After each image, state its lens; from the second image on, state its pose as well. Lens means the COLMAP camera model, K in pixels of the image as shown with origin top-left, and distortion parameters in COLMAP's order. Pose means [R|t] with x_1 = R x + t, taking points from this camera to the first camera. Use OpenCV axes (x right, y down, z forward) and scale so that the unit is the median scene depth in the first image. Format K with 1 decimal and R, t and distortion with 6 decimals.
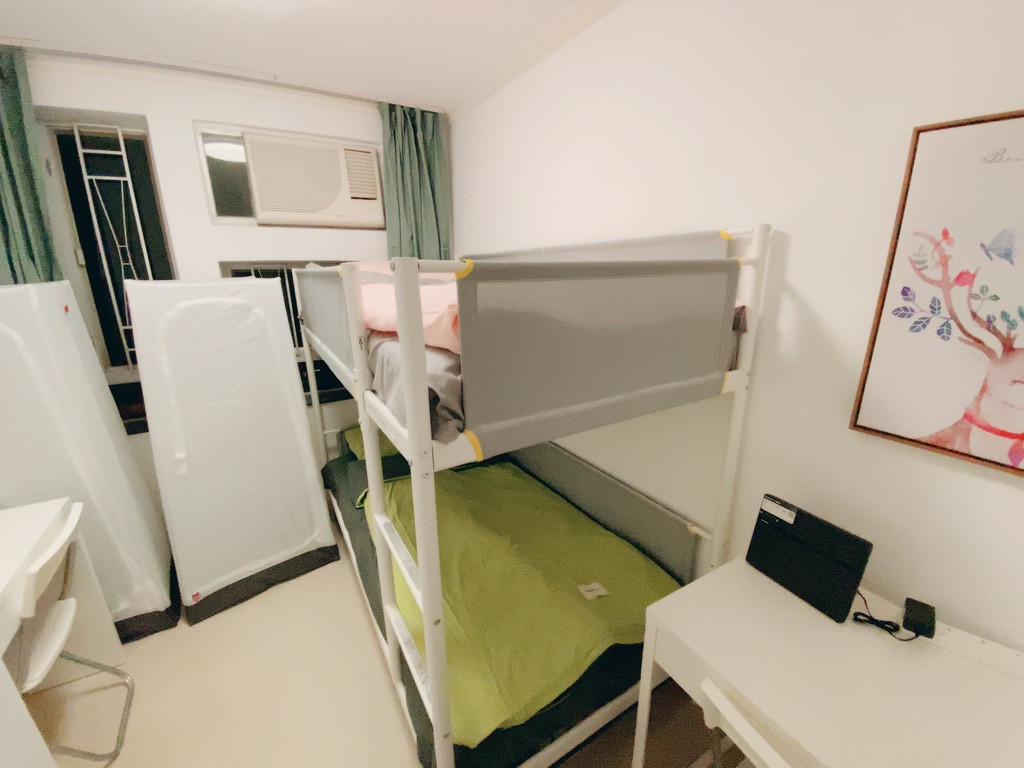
lens RADIAL K [[411.2, 0, 509.5], [0, 411.2, 385.1], [0, 0, 1]] dist [0.009377, -0.014785]
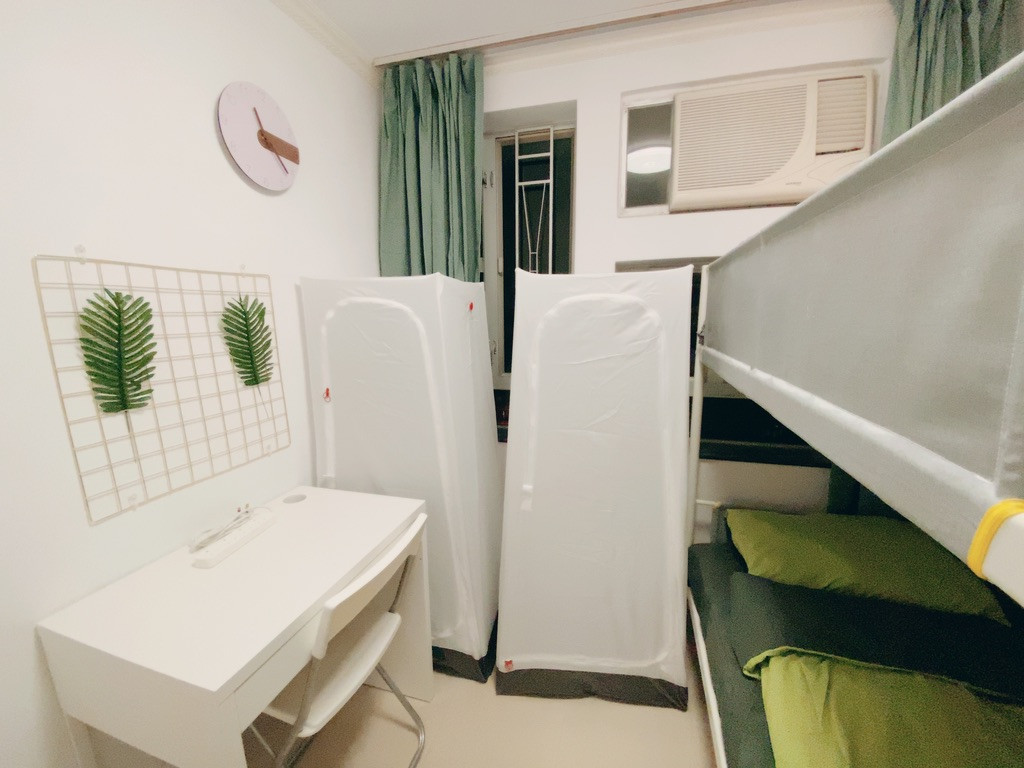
lens RADIAL K [[411.2, 0, 512.2], [0, 411.2, 386.7], [0, 0, 1]] dist [0.009377, -0.014785]
pose [[0.673984, 0.133212, -0.726636, -0.237329], [-0.199524, 0.979878, -0.005429, -0.010182], [0.711292, 0.148640, 0.687001, 0.356444]]
